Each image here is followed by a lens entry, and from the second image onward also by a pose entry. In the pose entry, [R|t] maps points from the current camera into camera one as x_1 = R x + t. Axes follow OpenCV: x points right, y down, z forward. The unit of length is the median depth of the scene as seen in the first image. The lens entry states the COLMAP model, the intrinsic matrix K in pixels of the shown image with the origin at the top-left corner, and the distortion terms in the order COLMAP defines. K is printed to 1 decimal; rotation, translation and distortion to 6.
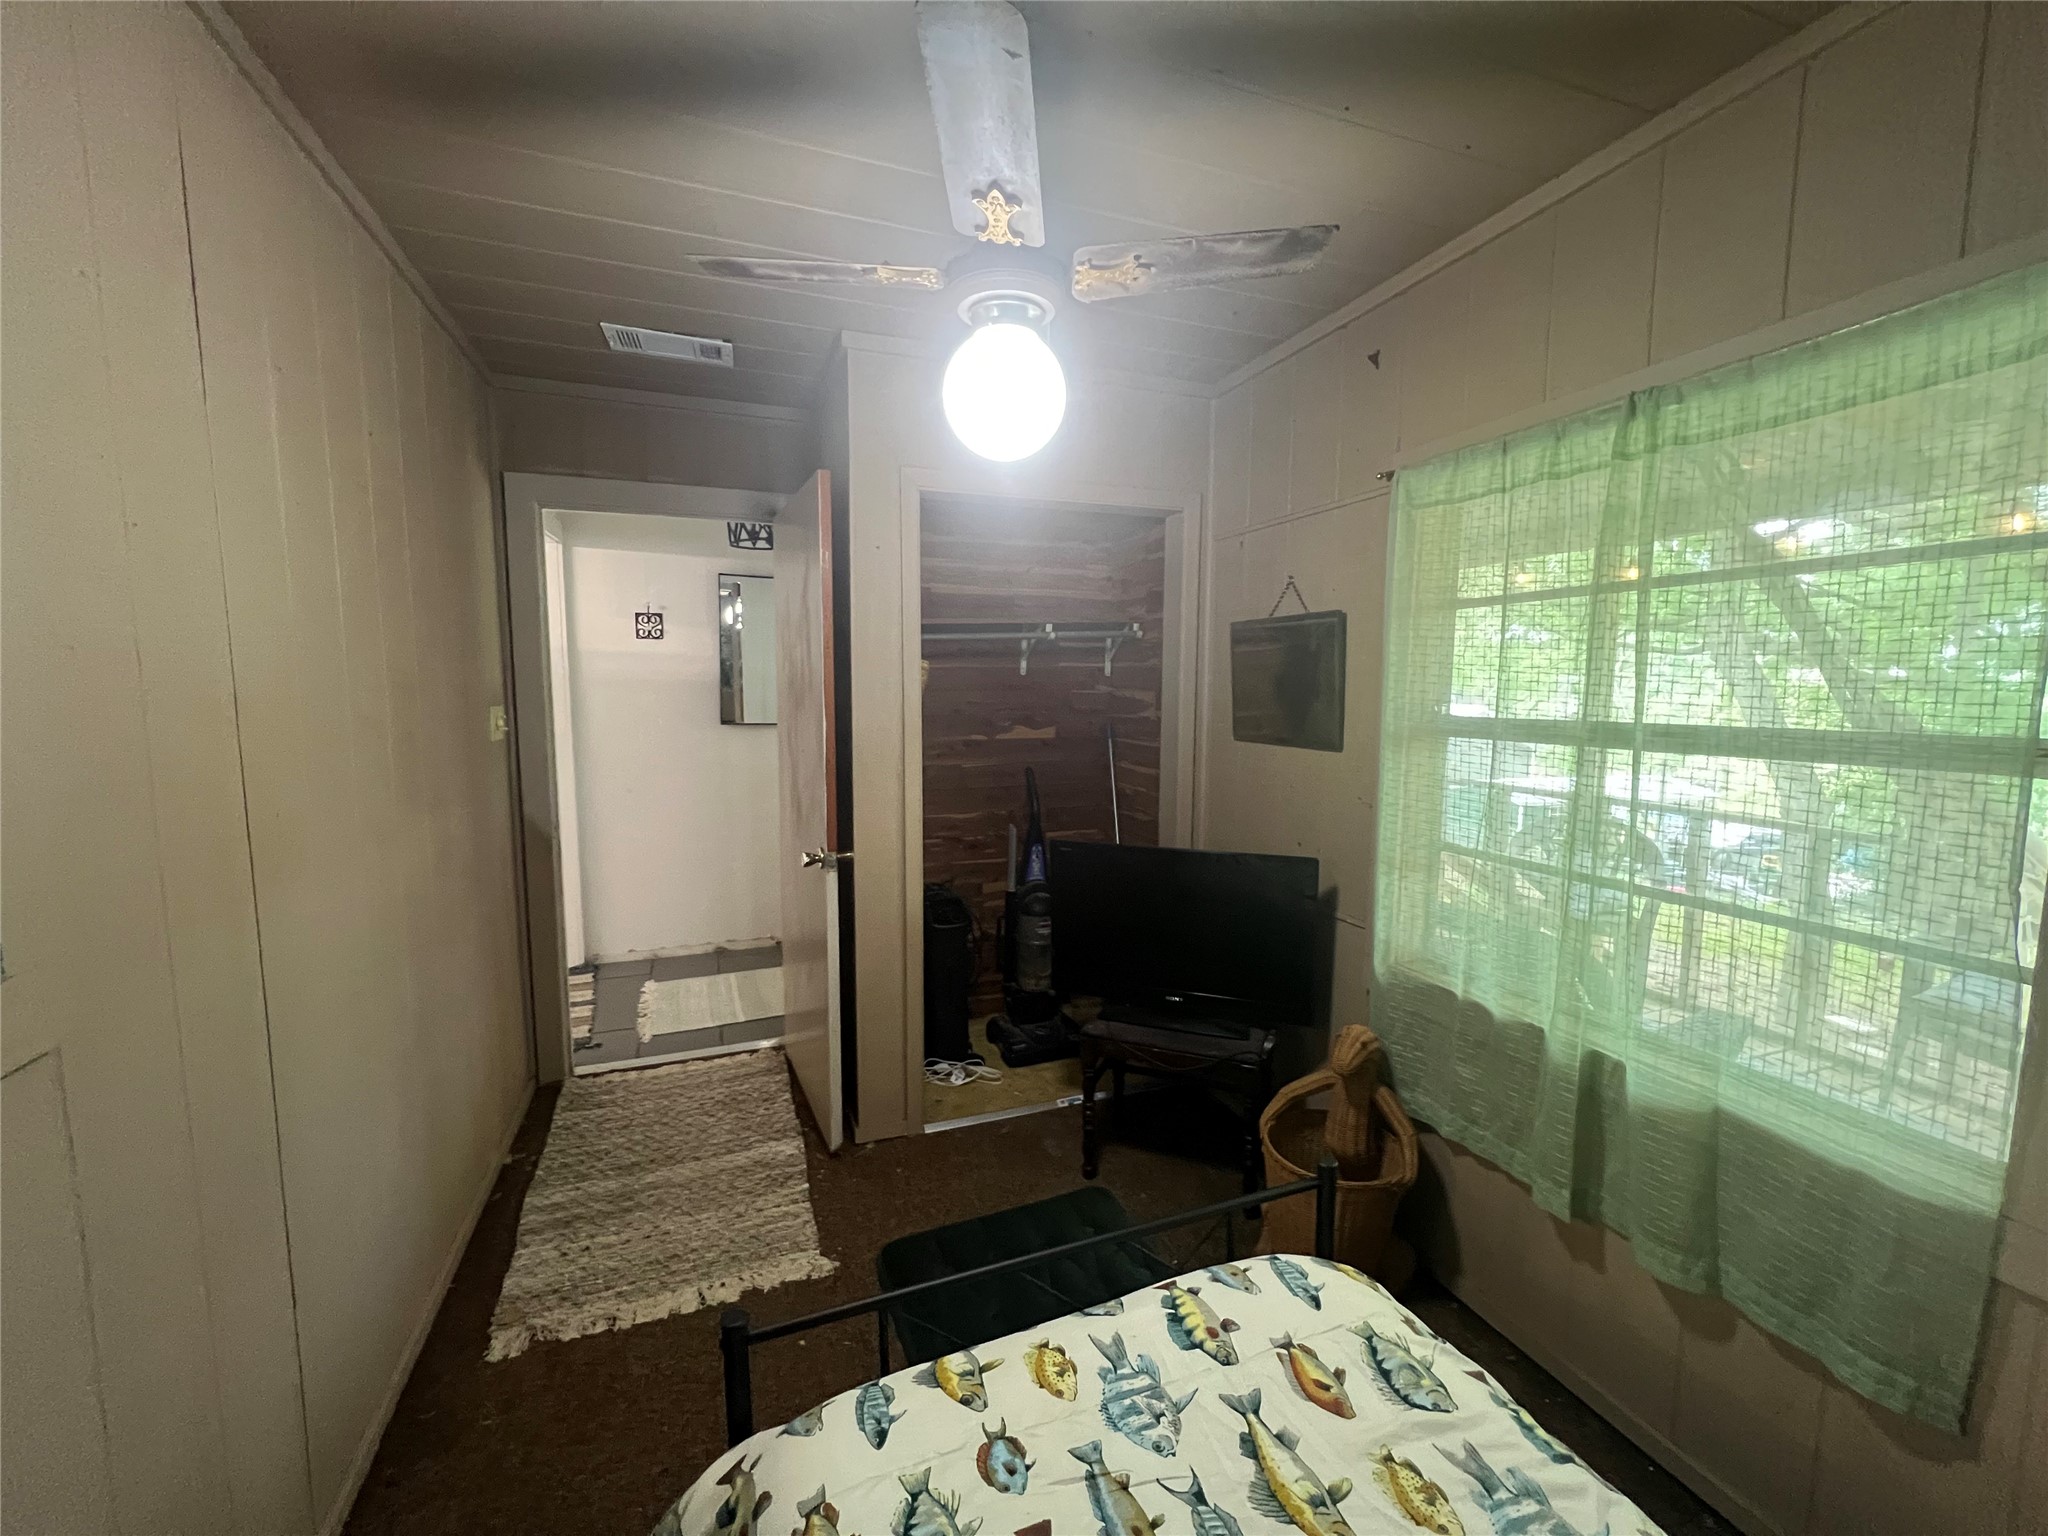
lens RADIAL K [[822.5, 0, 1022.8], [0, 822.5, 762.5], [0, 0, 1]] dist [-0.001381, 0.000361]
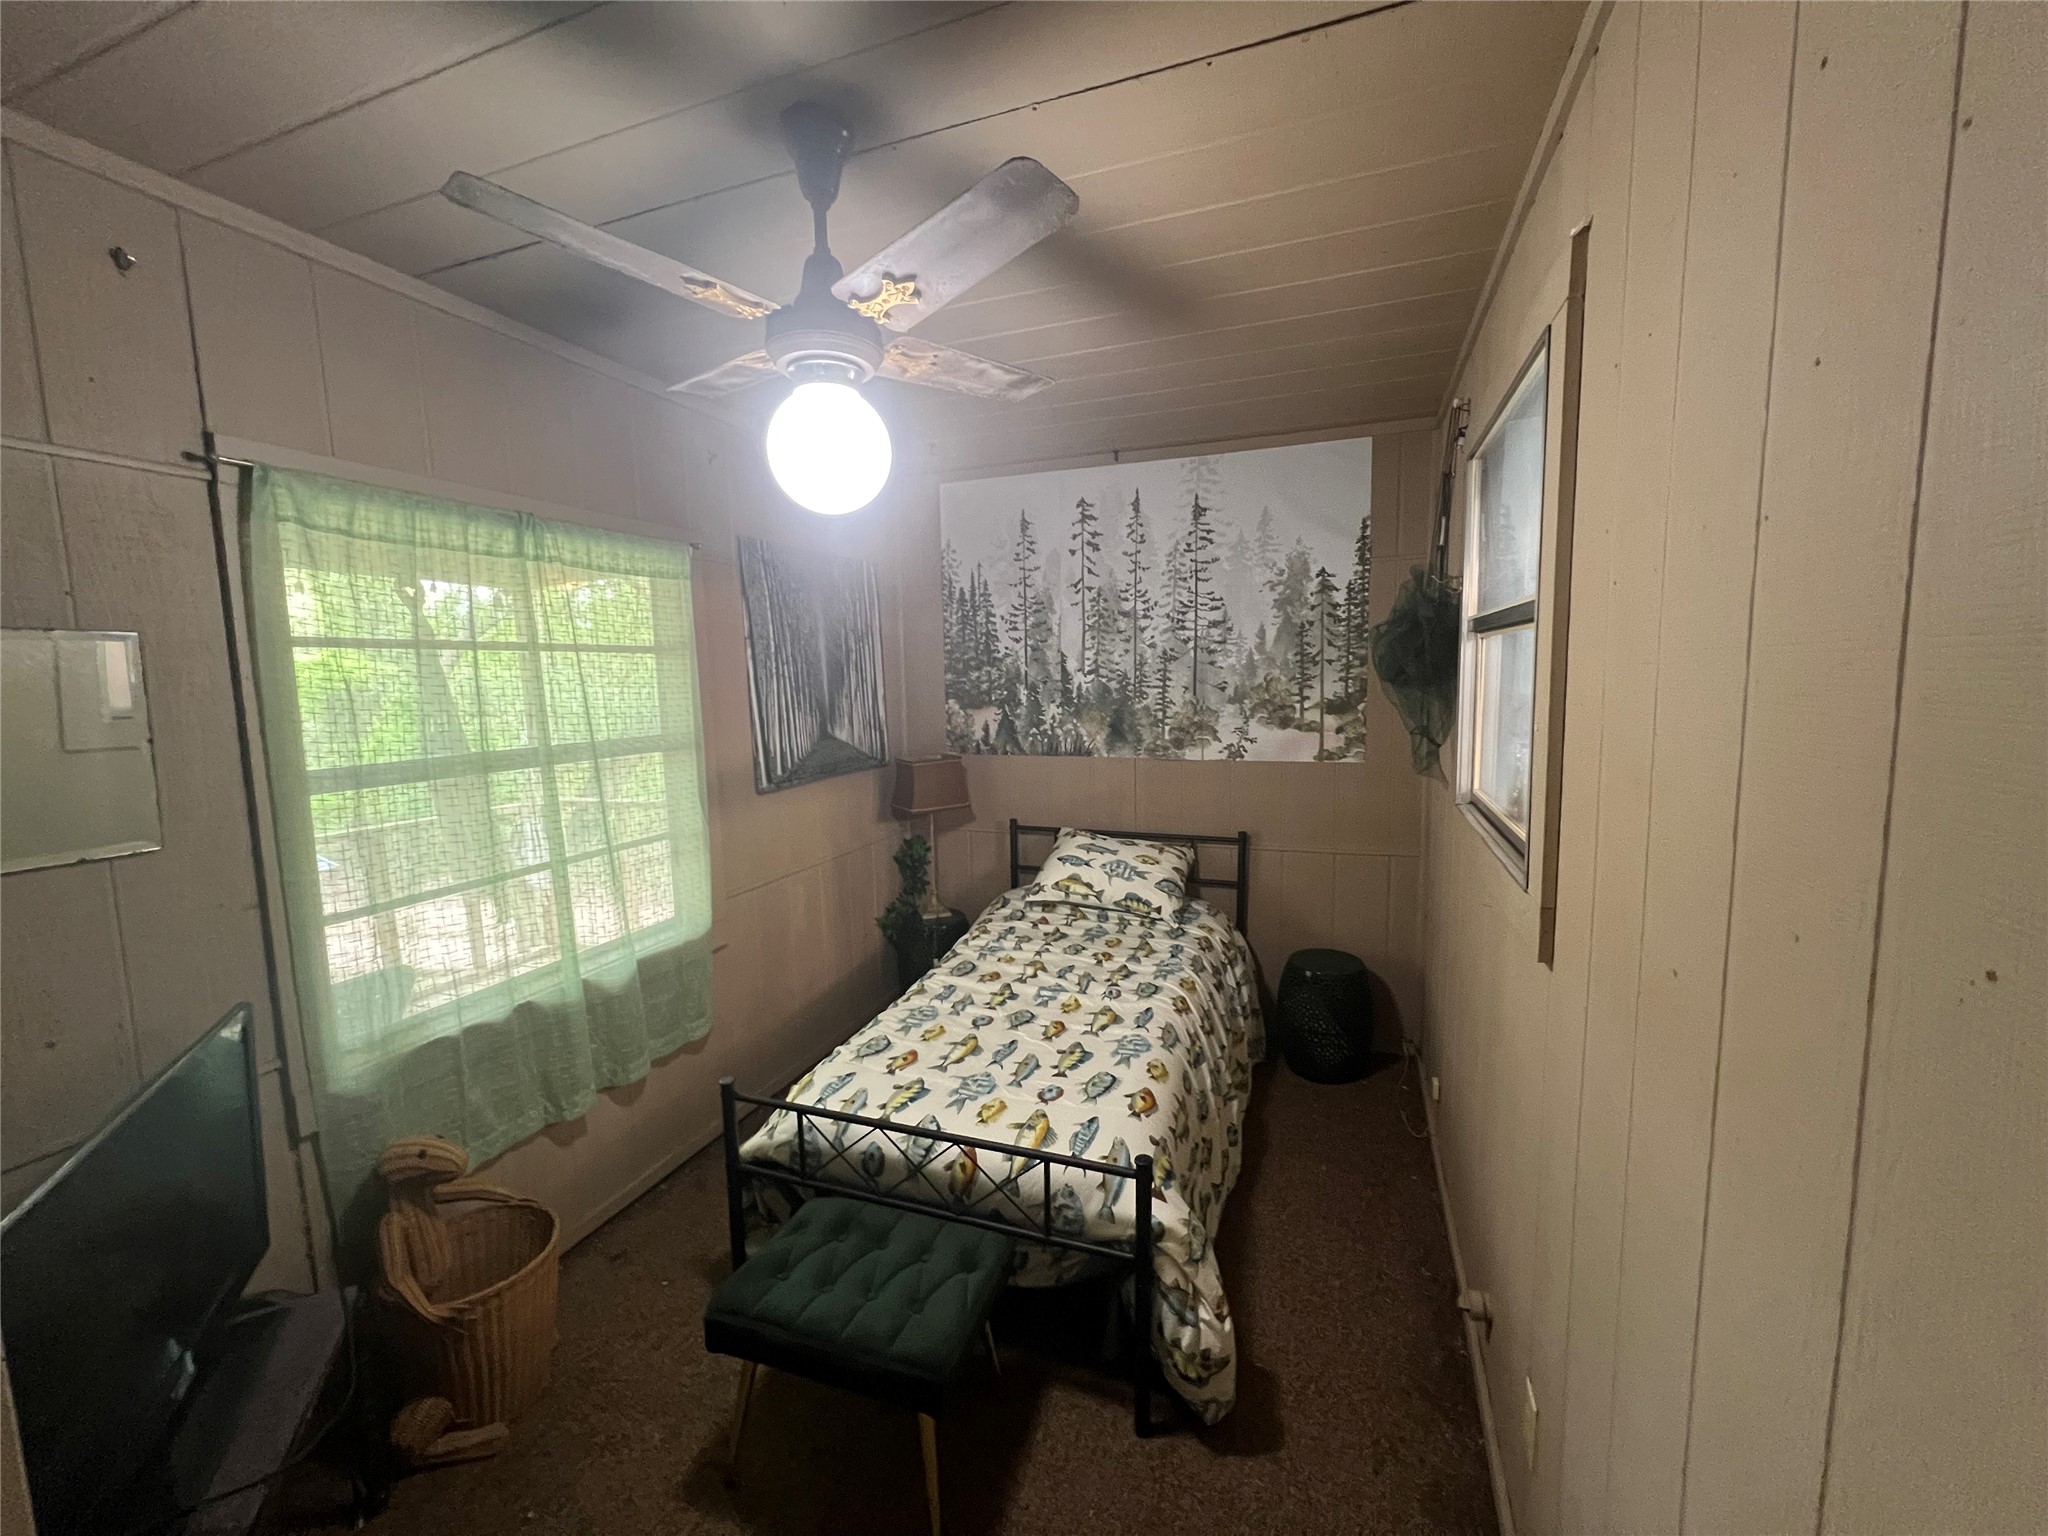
lens RADIAL K [[822.5, 0, 1025.7], [0, 822.5, 768.5], [0, 0, 1]] dist [-0.001381, 0.000361]
pose [[-0.745705, -0.060327, 0.663539, -1.131182], [0.088192, 0.978192, 0.188047, -0.289764], [-0.660413, 0.198746, -0.724123, 2.077728]]
